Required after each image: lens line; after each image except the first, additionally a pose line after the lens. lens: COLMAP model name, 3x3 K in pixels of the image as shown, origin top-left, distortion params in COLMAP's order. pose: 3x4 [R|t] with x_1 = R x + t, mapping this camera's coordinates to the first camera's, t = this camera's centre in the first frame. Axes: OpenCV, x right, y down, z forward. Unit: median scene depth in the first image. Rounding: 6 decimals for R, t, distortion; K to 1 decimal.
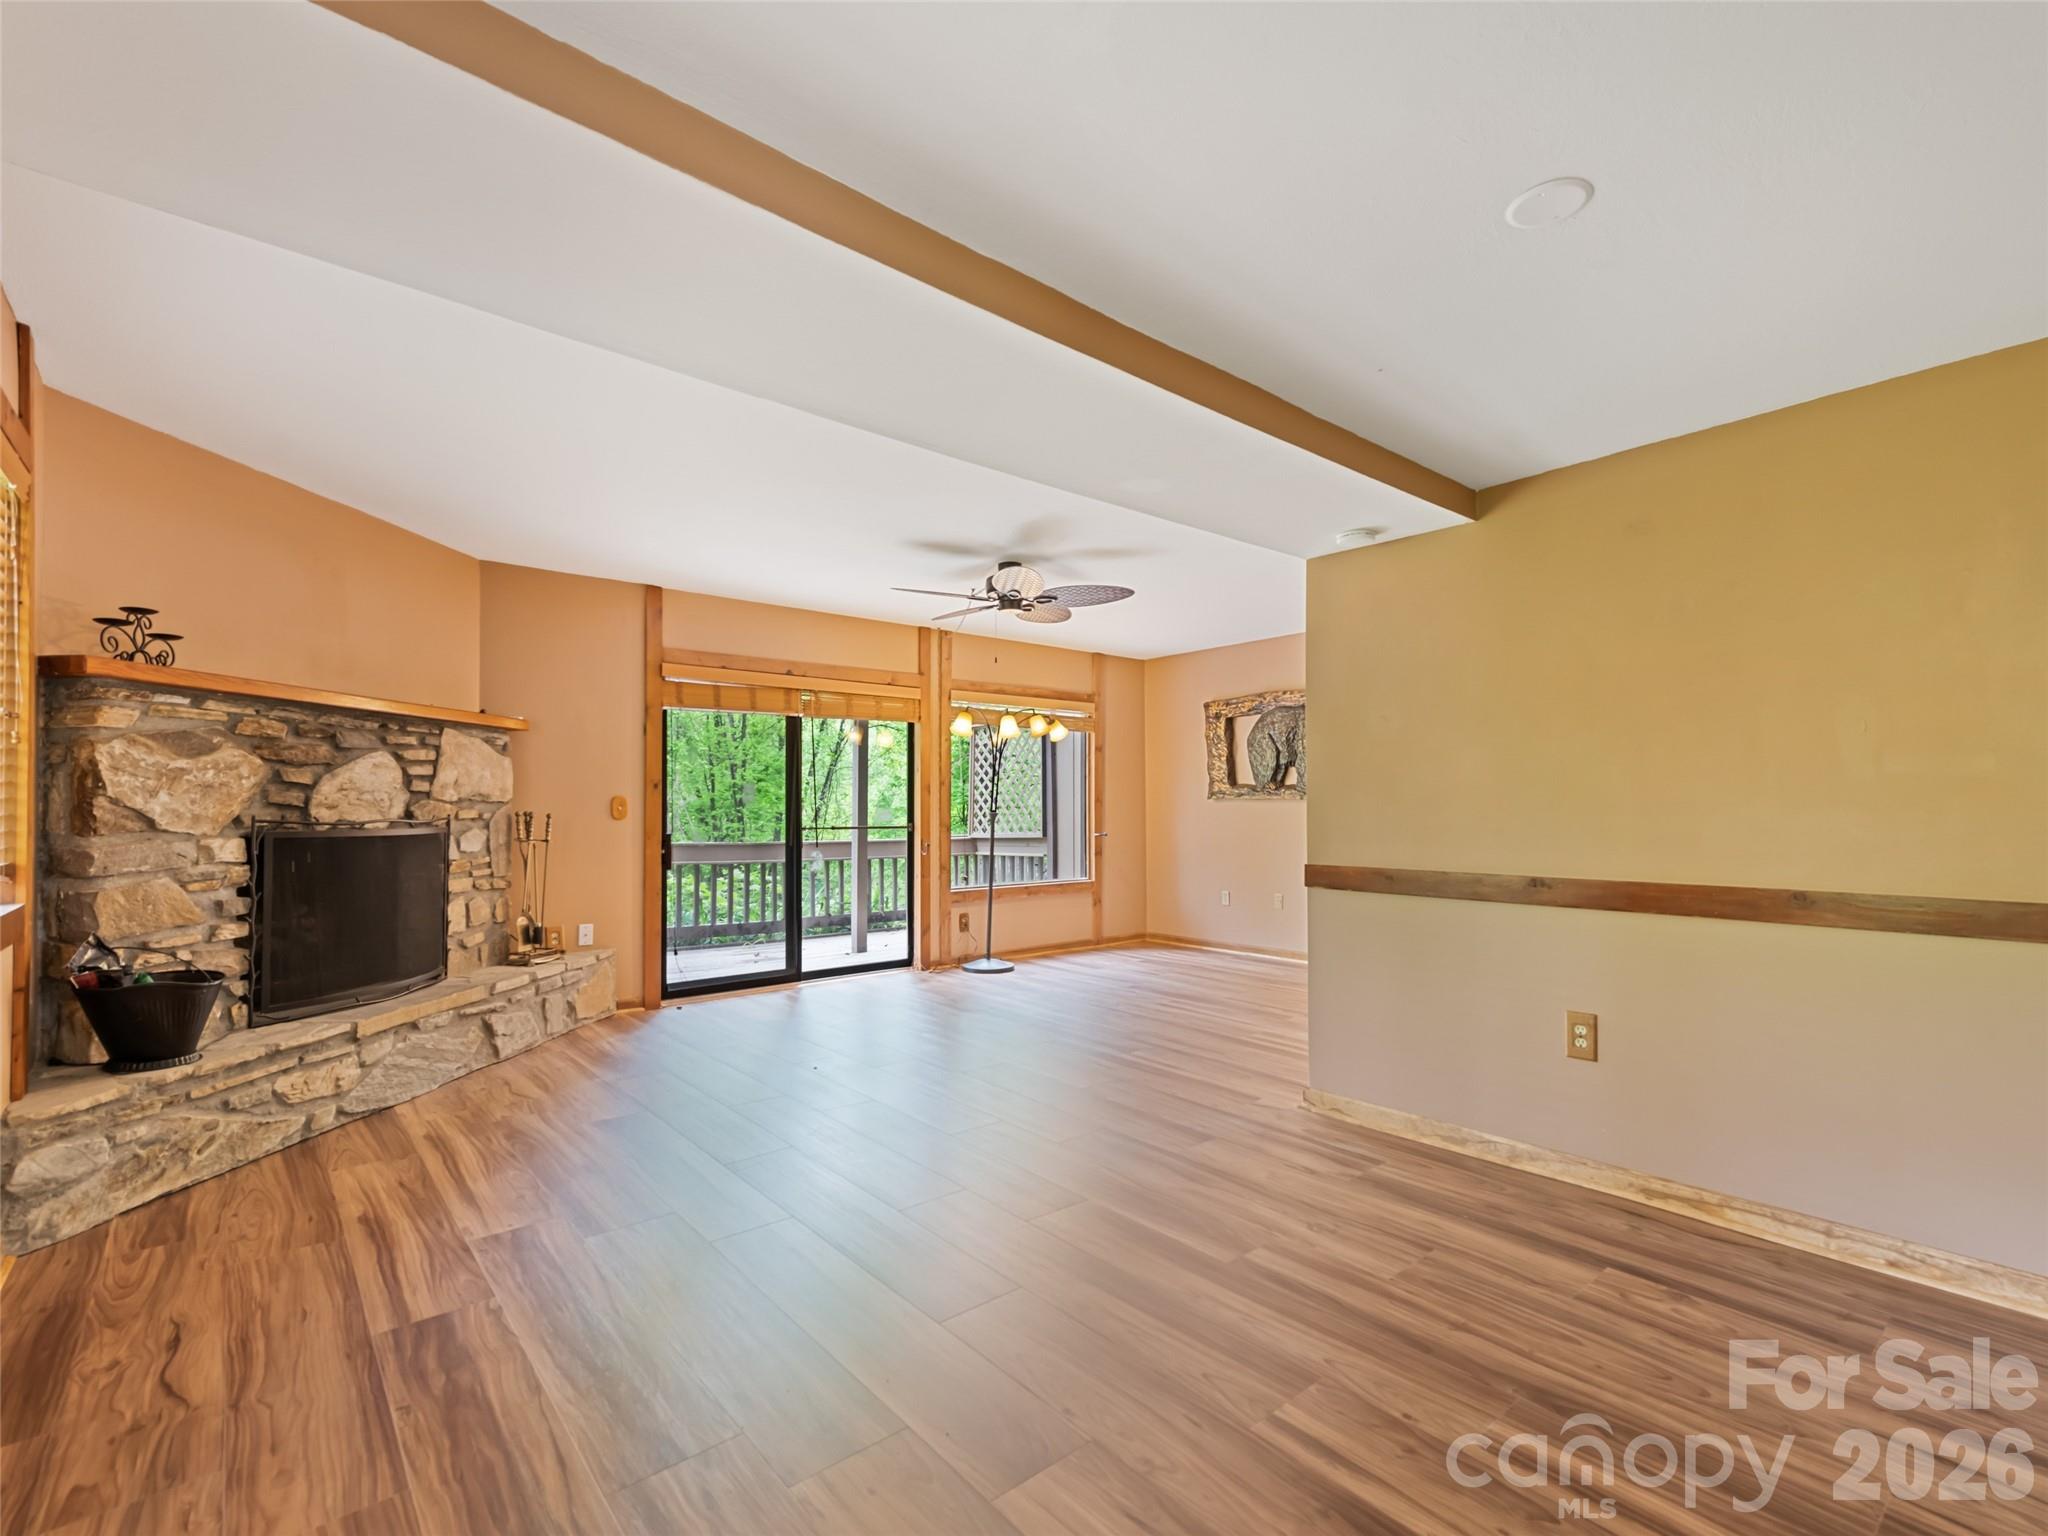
lens RADIAL K [[932.9, 0, 1032.6], [0, 932.9, 798.2], [0, 0, 1]] dist [0.014695, -0.002359]
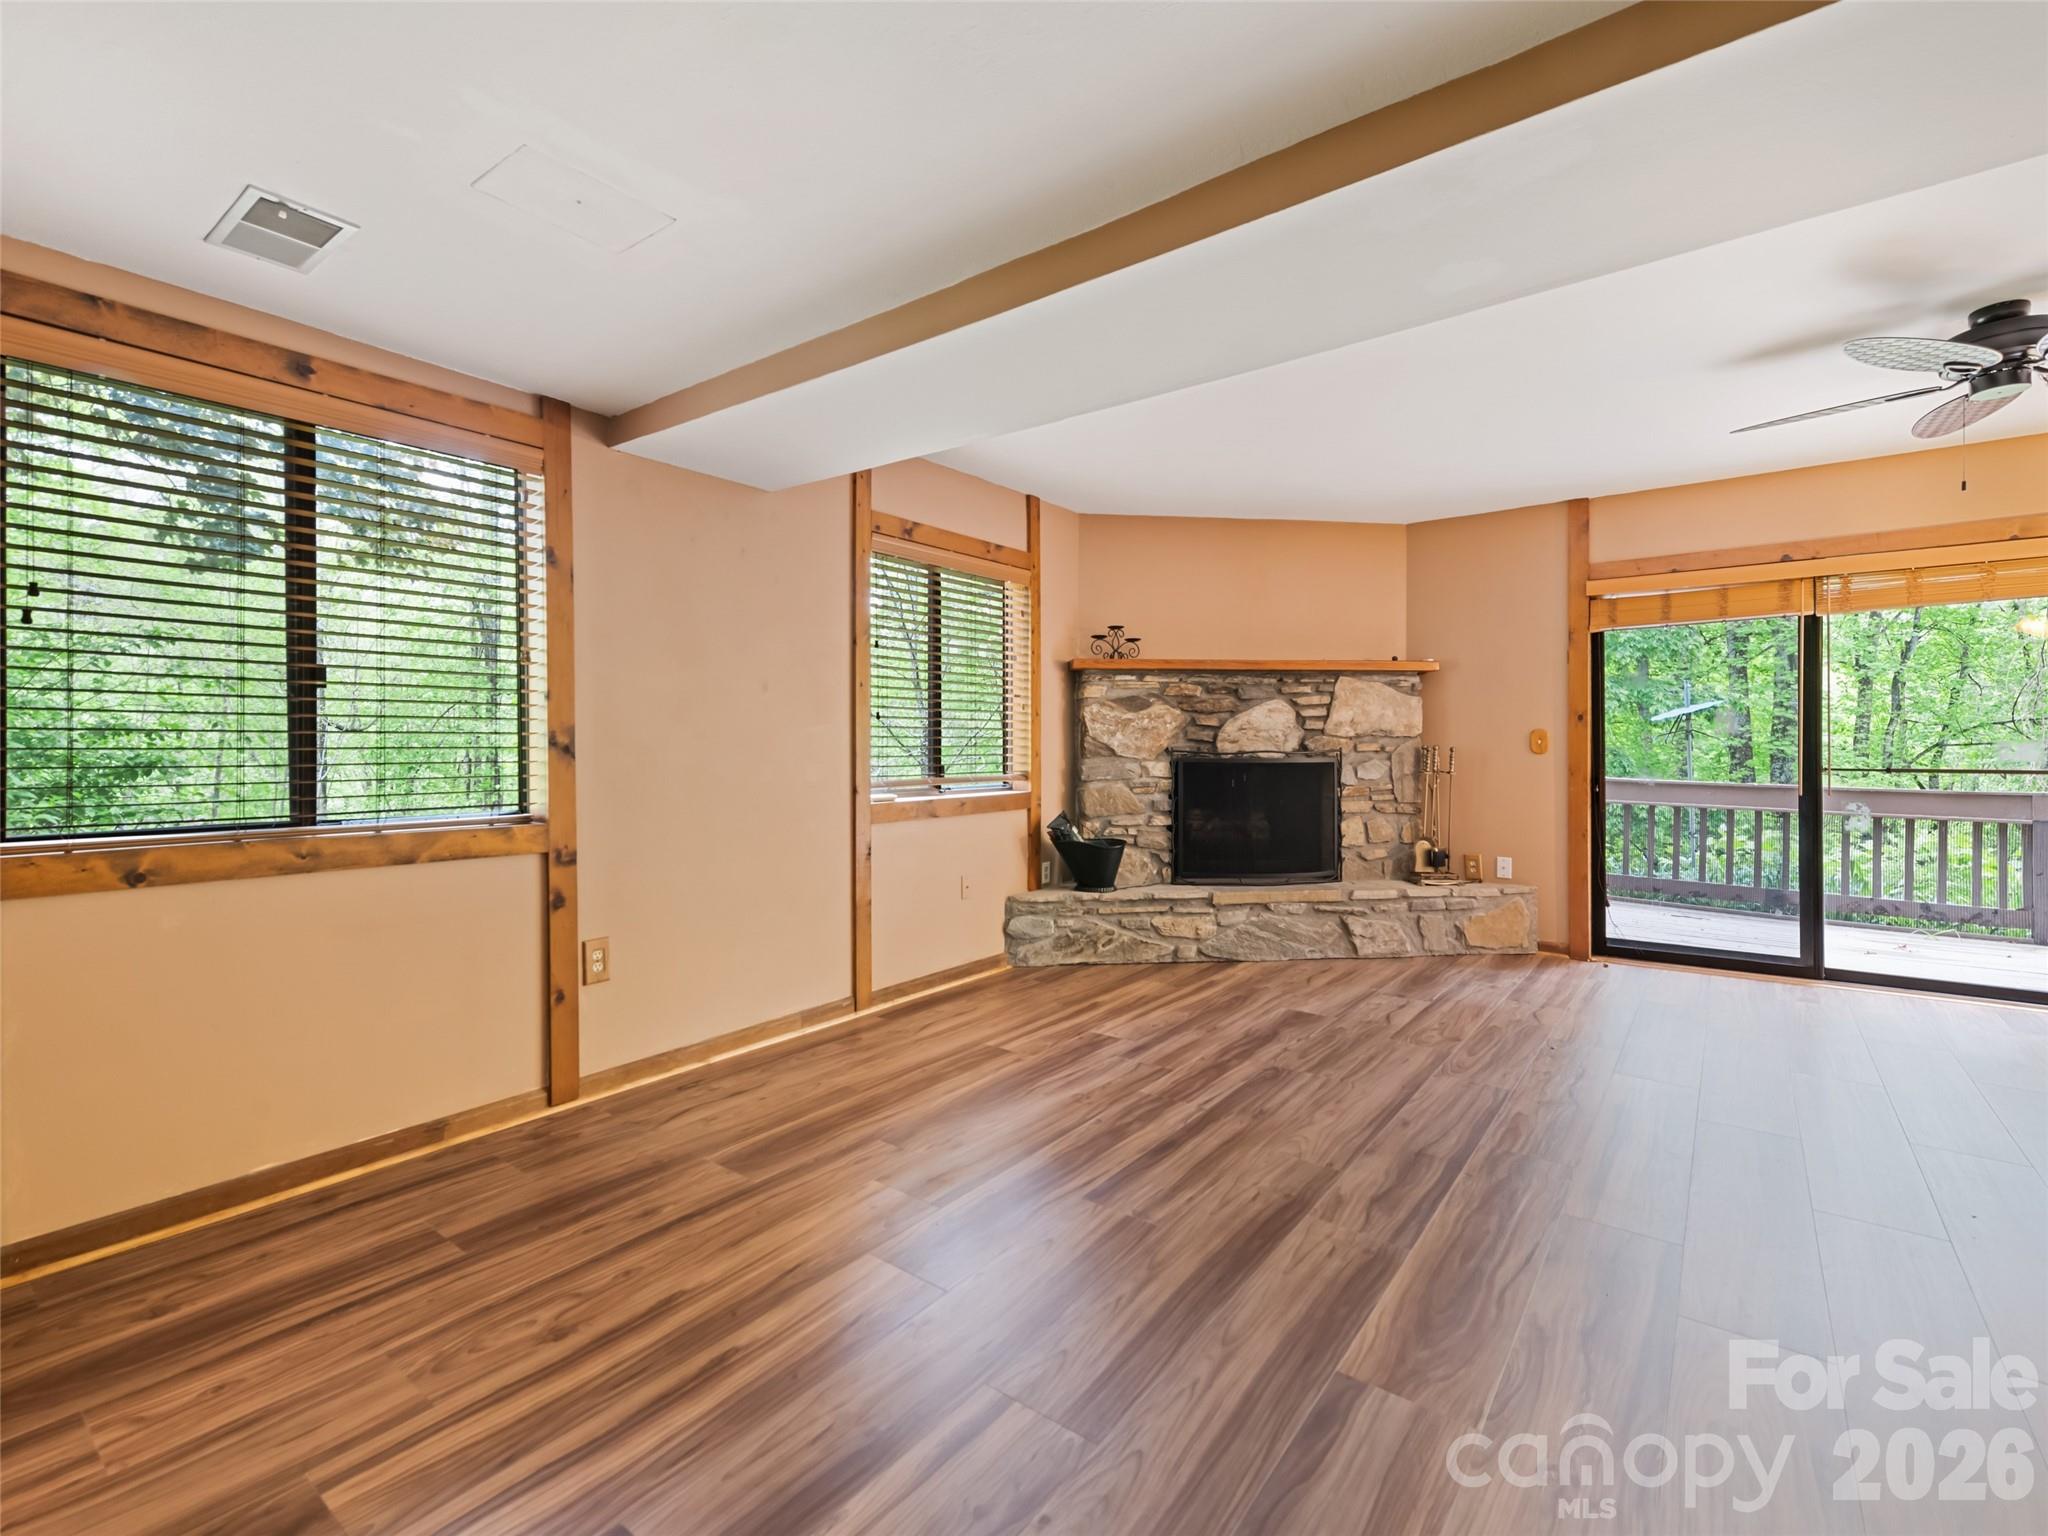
lens RADIAL K [[932.9, 0, 1011.9], [0, 932.9, 737.6], [0, 0, 1]] dist [0.014695, -0.002359]
pose [[0.204168, -0.004719, -0.978924, 0.612448], [0.012785, 0.999916, -0.002153, 0.002414], [0.978852, -0.012076, 0.204211, 0.424488]]
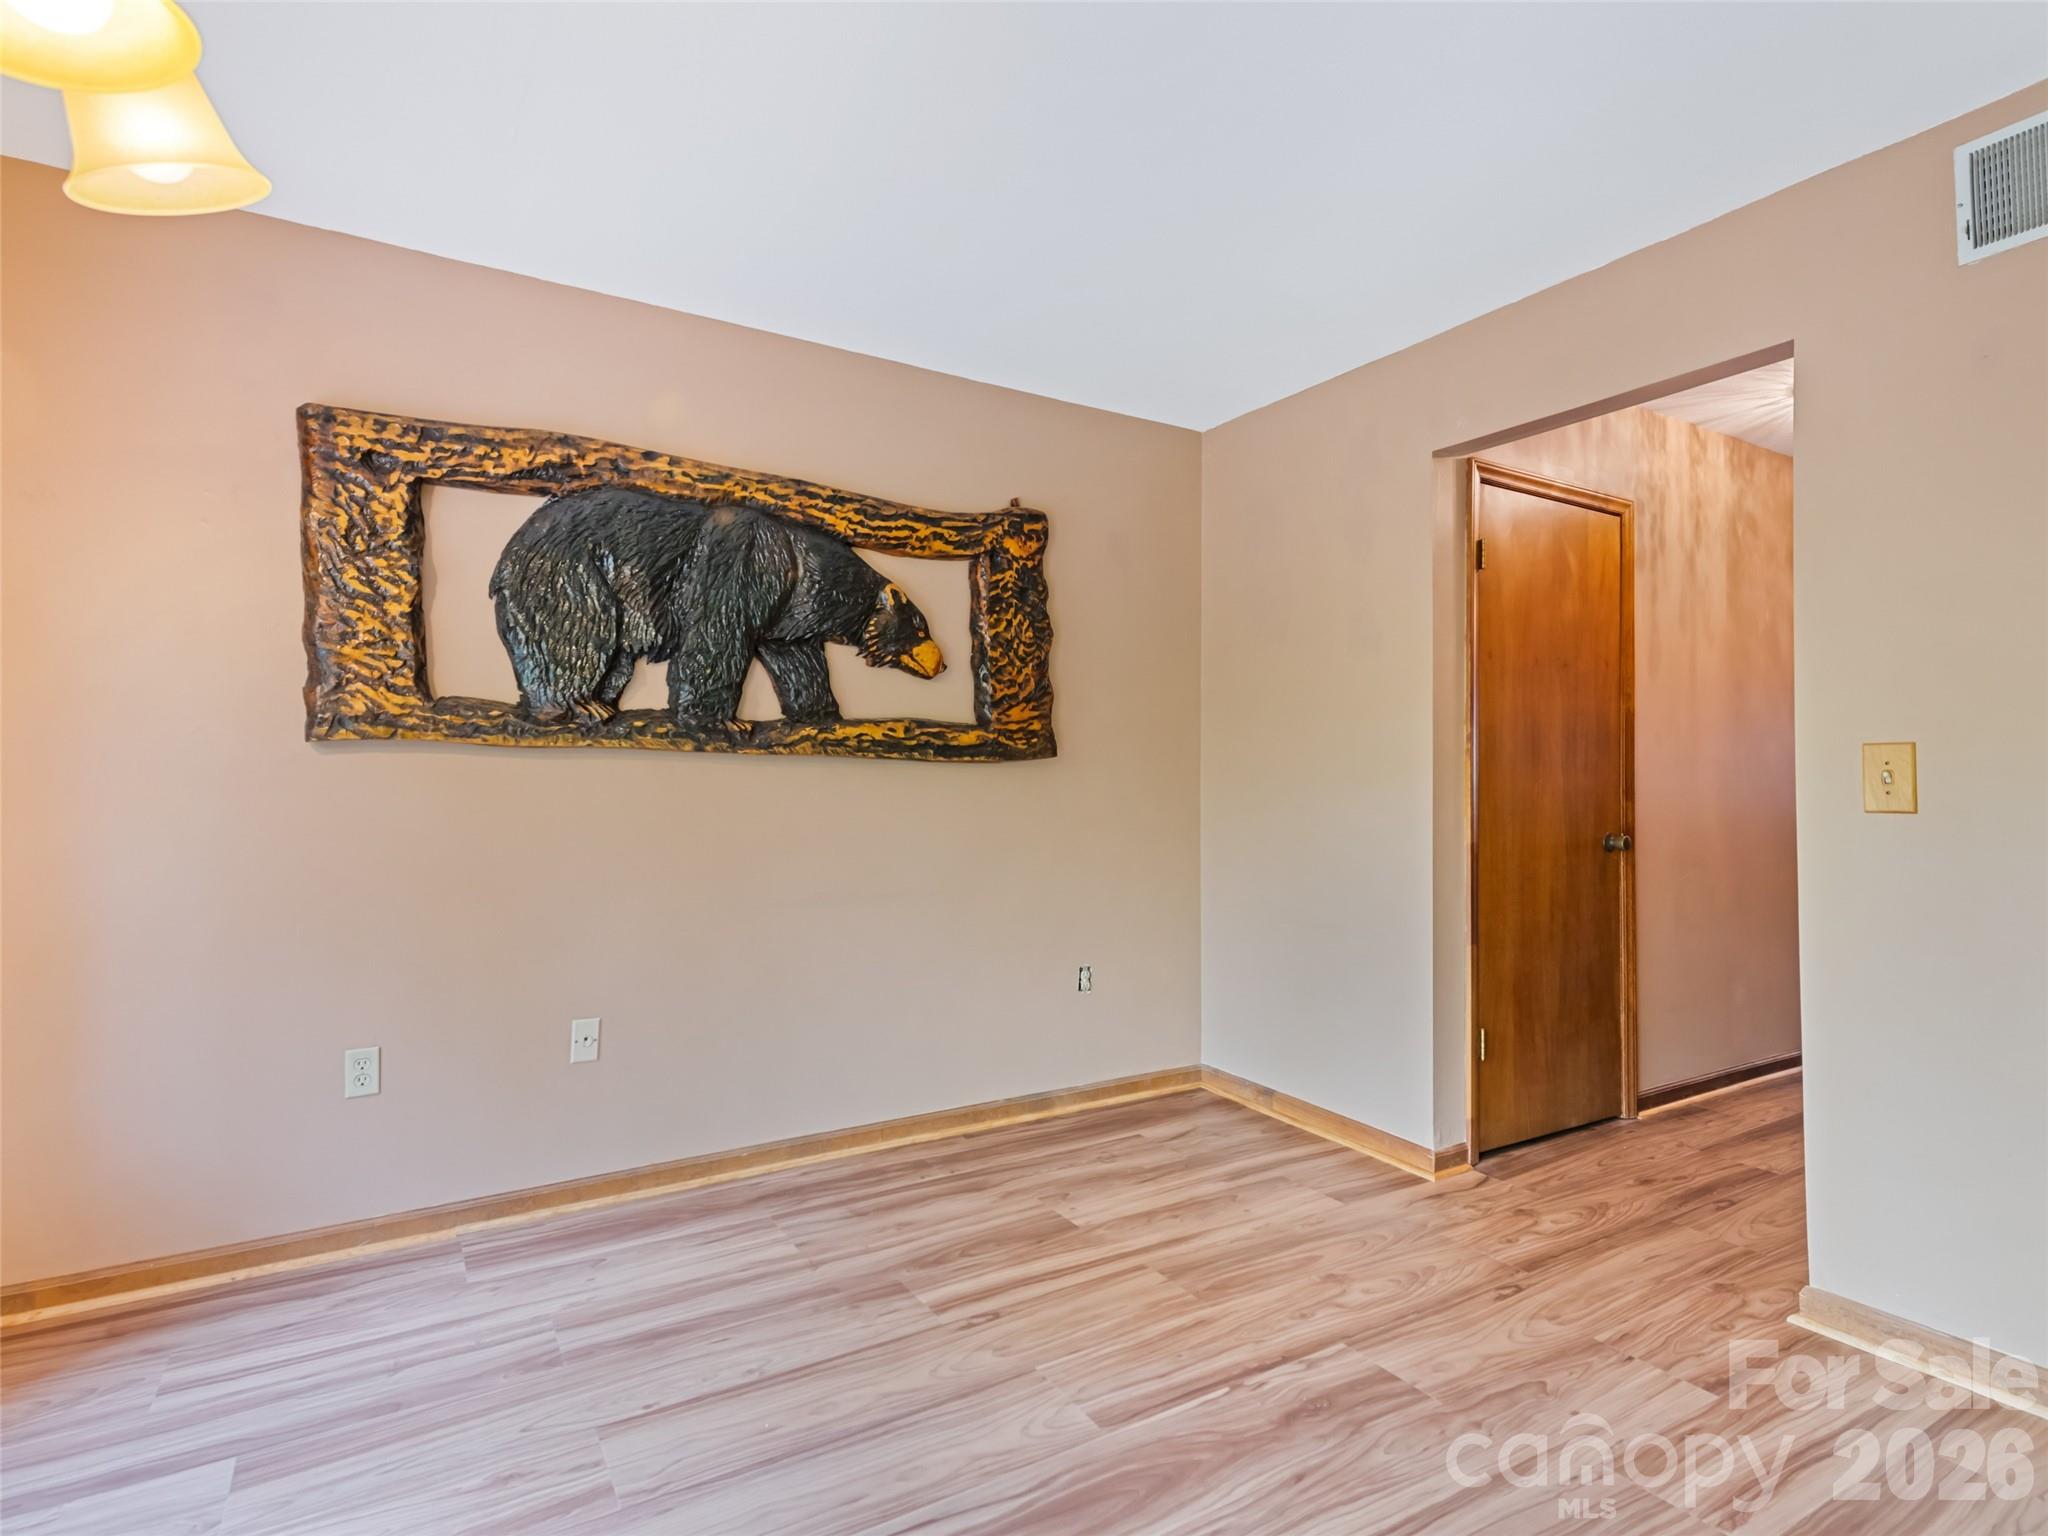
lens RADIAL K [[1037.6, 0, 1030.7], [0, 1037.6, 770.6], [0, 0, 1]] dist [0.007755, -0.000453]
pose [[0.160175, 0.012630, 0.987008, -0.207668], [-0.017761, 0.999793, -0.009911, 0.020681], [-0.986929, -0.015943, 0.160366, 1.628216]]
